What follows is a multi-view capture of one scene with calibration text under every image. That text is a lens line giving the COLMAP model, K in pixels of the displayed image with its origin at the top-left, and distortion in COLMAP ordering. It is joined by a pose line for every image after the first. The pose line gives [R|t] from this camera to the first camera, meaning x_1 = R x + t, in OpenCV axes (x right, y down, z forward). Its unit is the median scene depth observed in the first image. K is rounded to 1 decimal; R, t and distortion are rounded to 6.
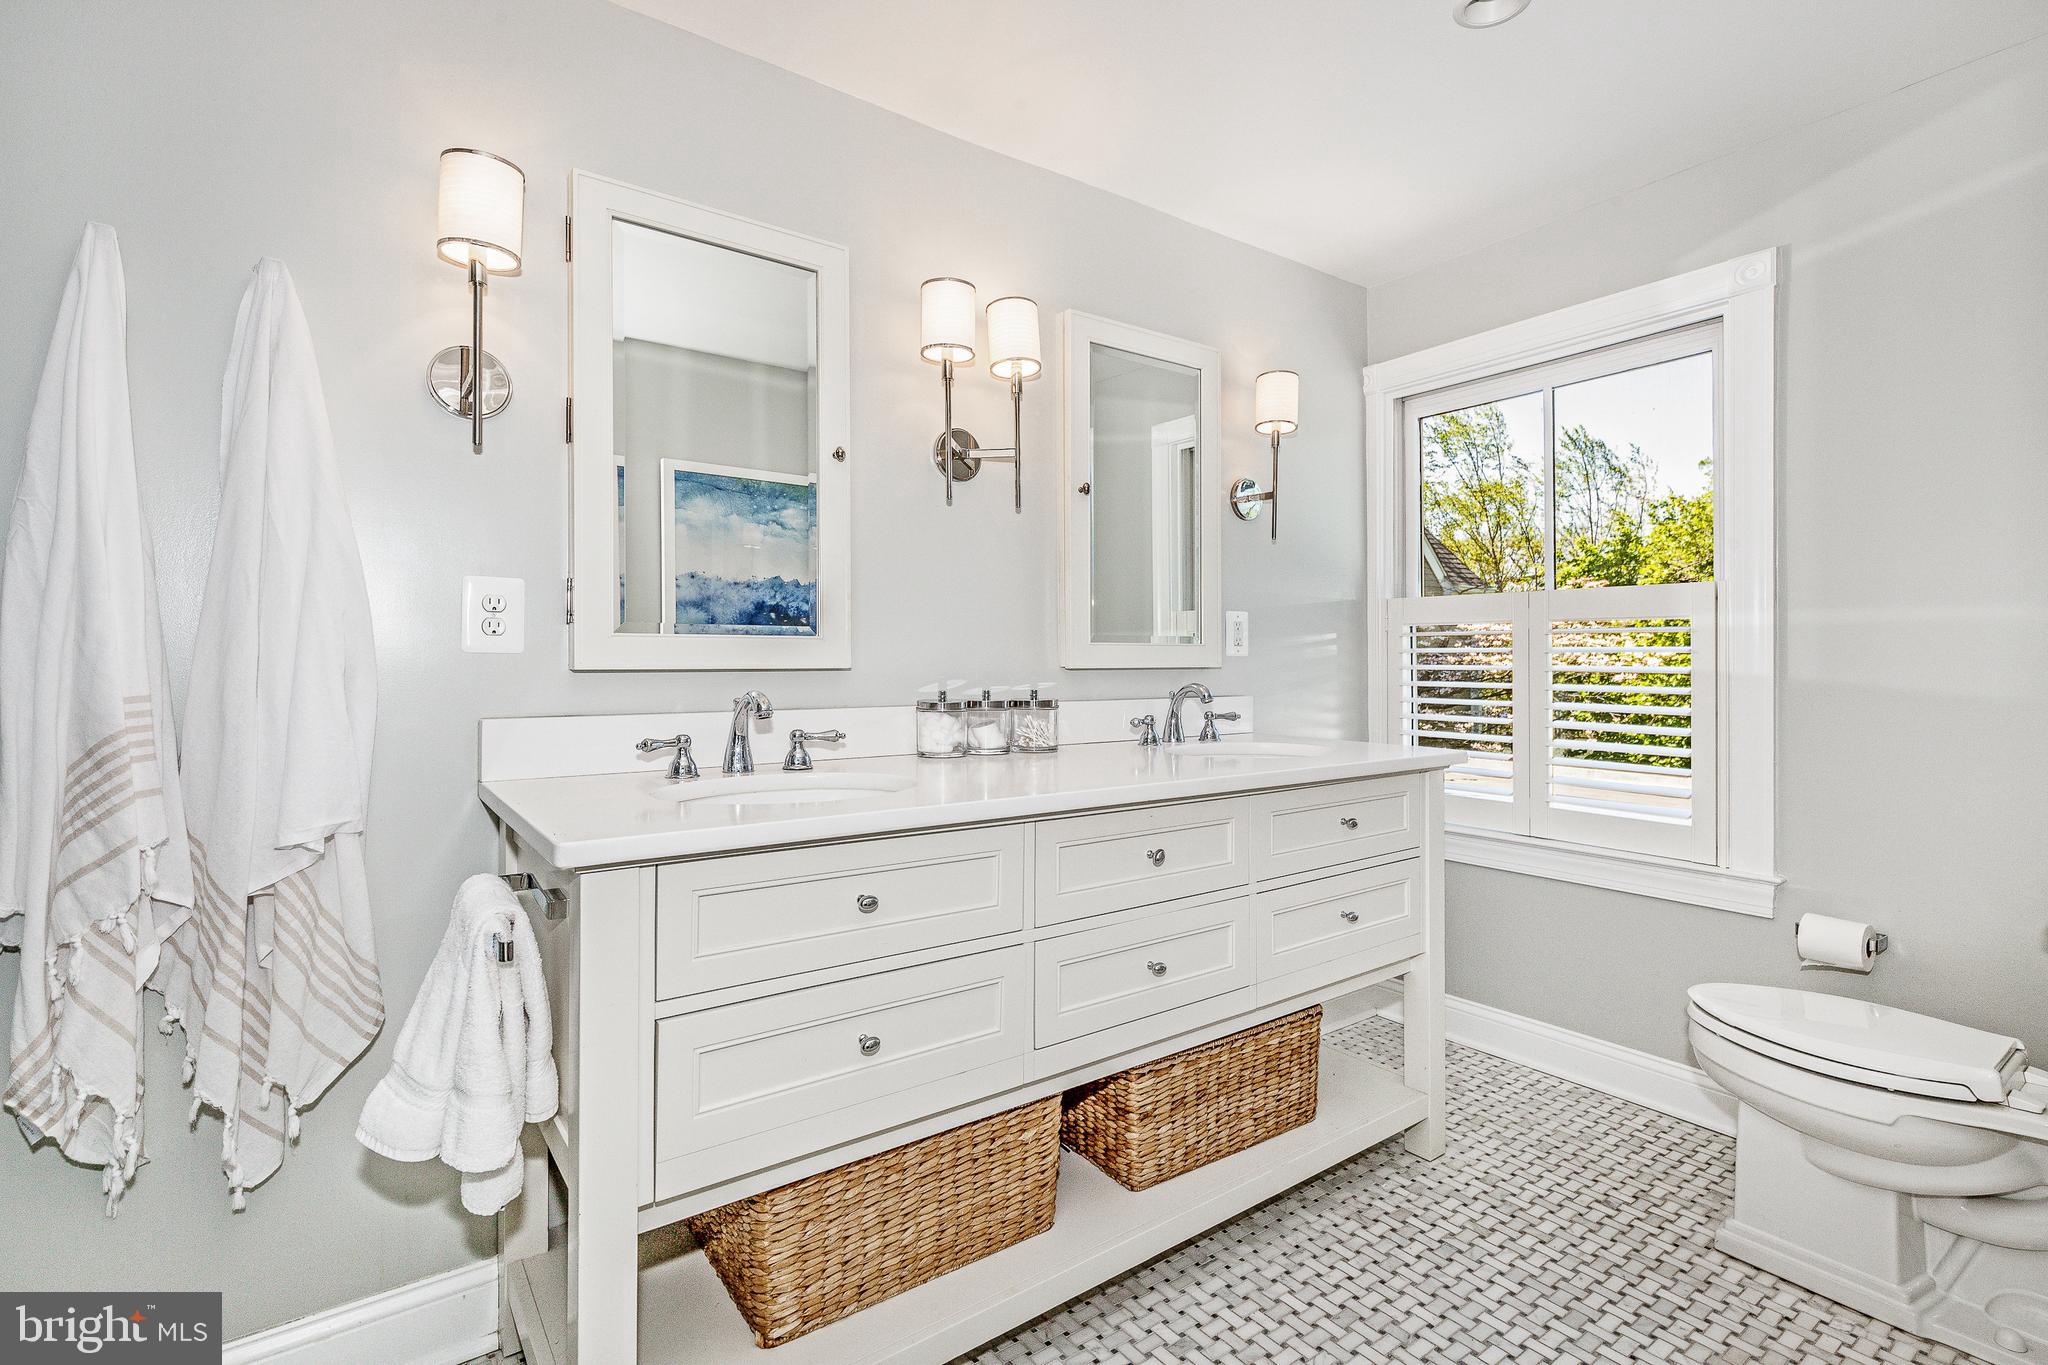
lens RADIAL K [[925.7, 0, 1018.4], [0, 925.7, 659.9], [0, 0, 1]] dist [-0.017359, -0.000142]
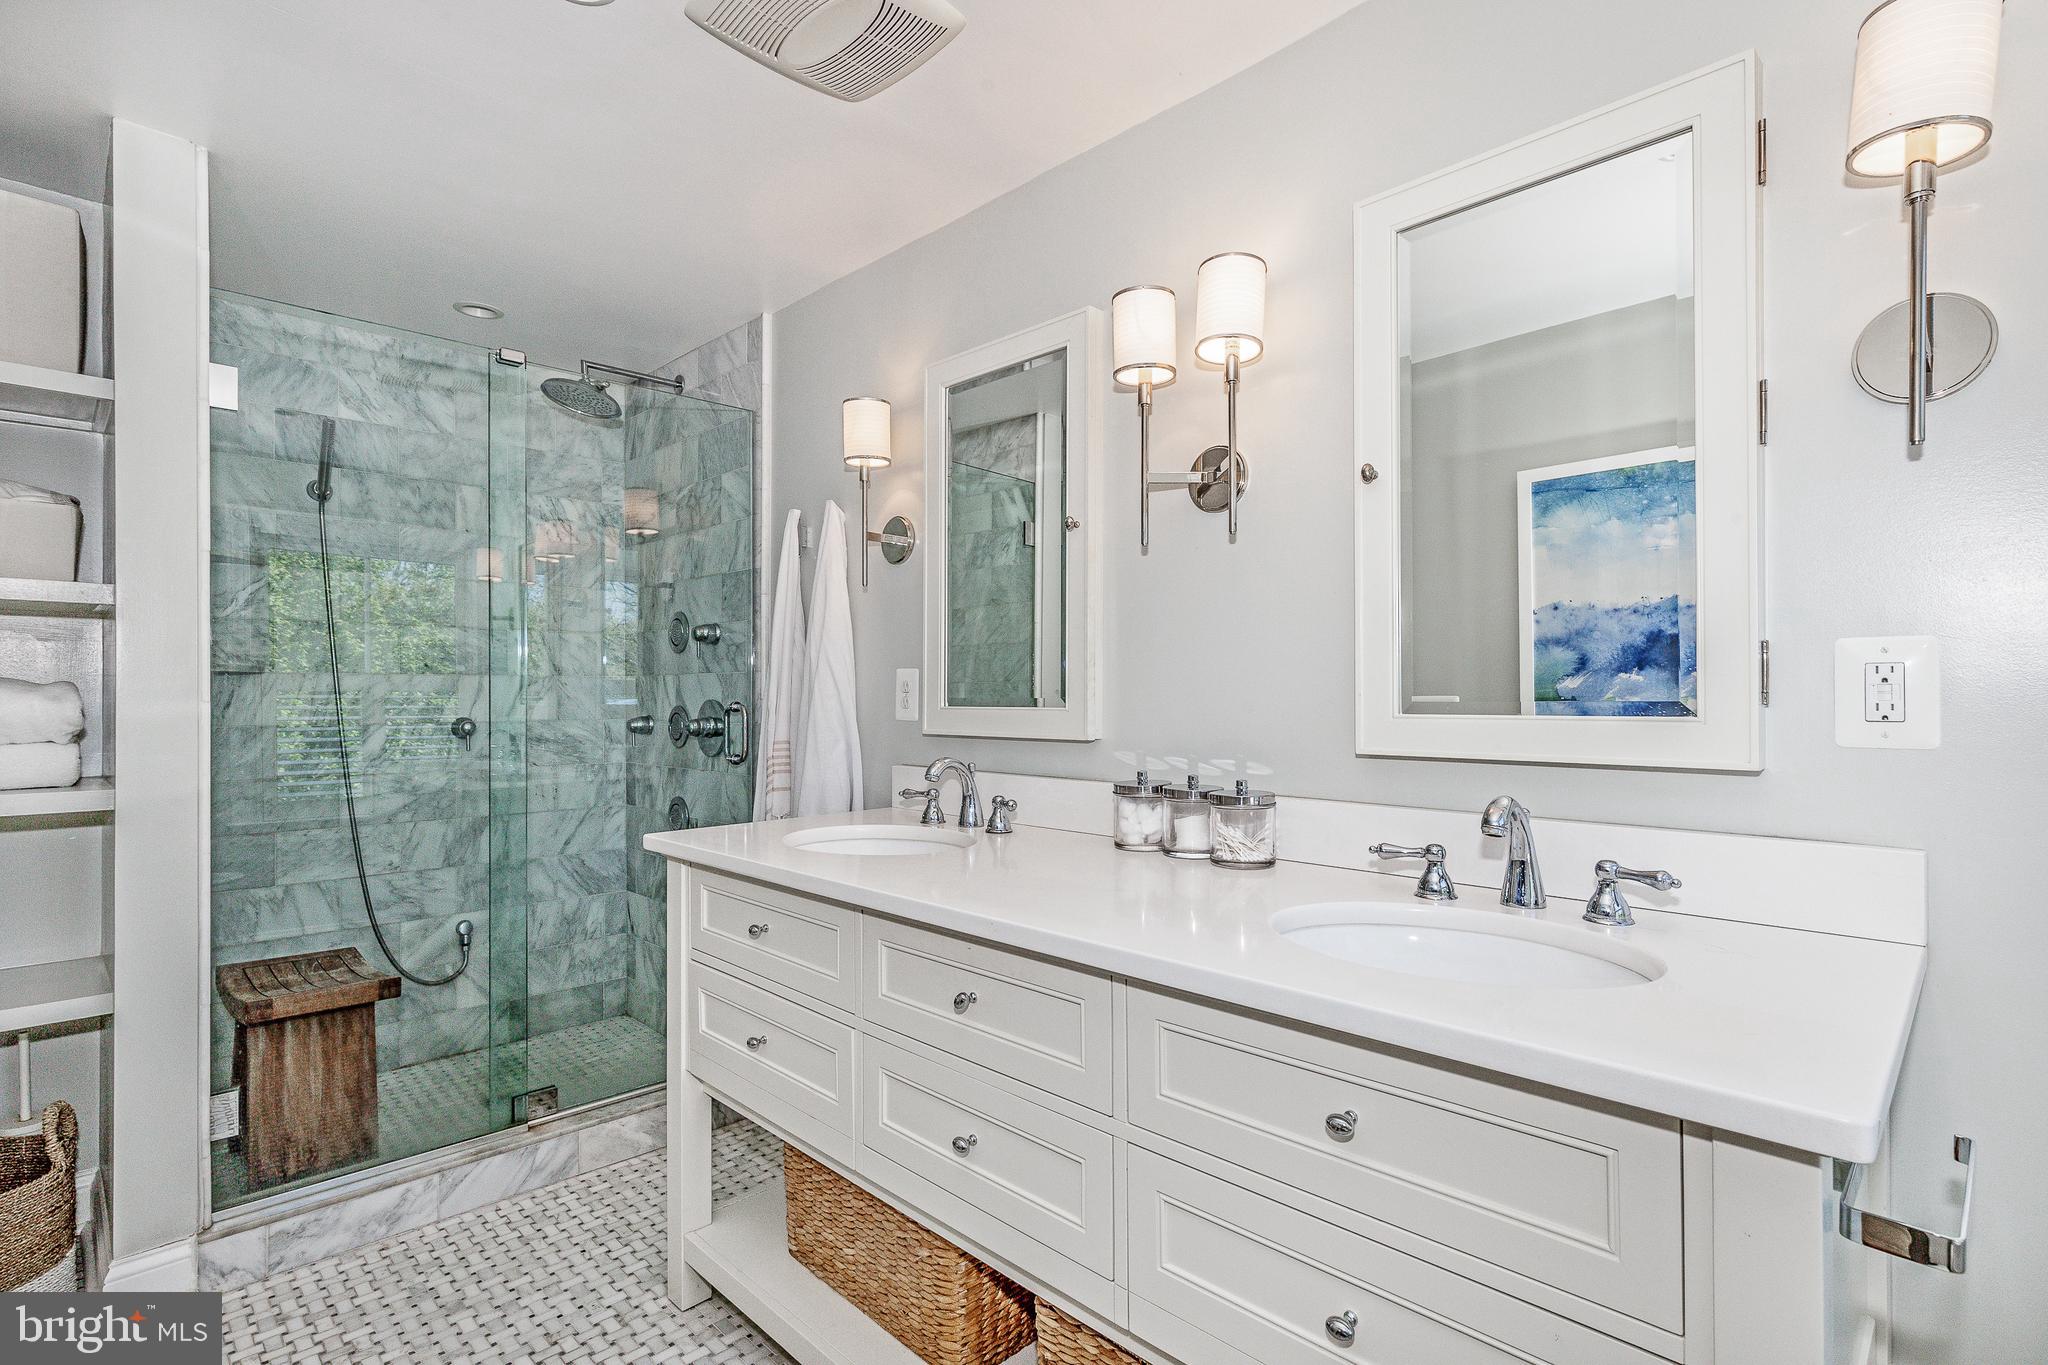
lens RADIAL K [[1007.3, 0, 1024.0], [0, 1007.3, 682.5], [0, 0, 1]] dist [-0.001315, 0.000129]
pose [[0.145481, -0.005171, -0.989348, 0.687136], [0.009588, 0.999947, -0.003817, -0.039239], [0.989315, -0.008930, 0.145522, 0.629062]]
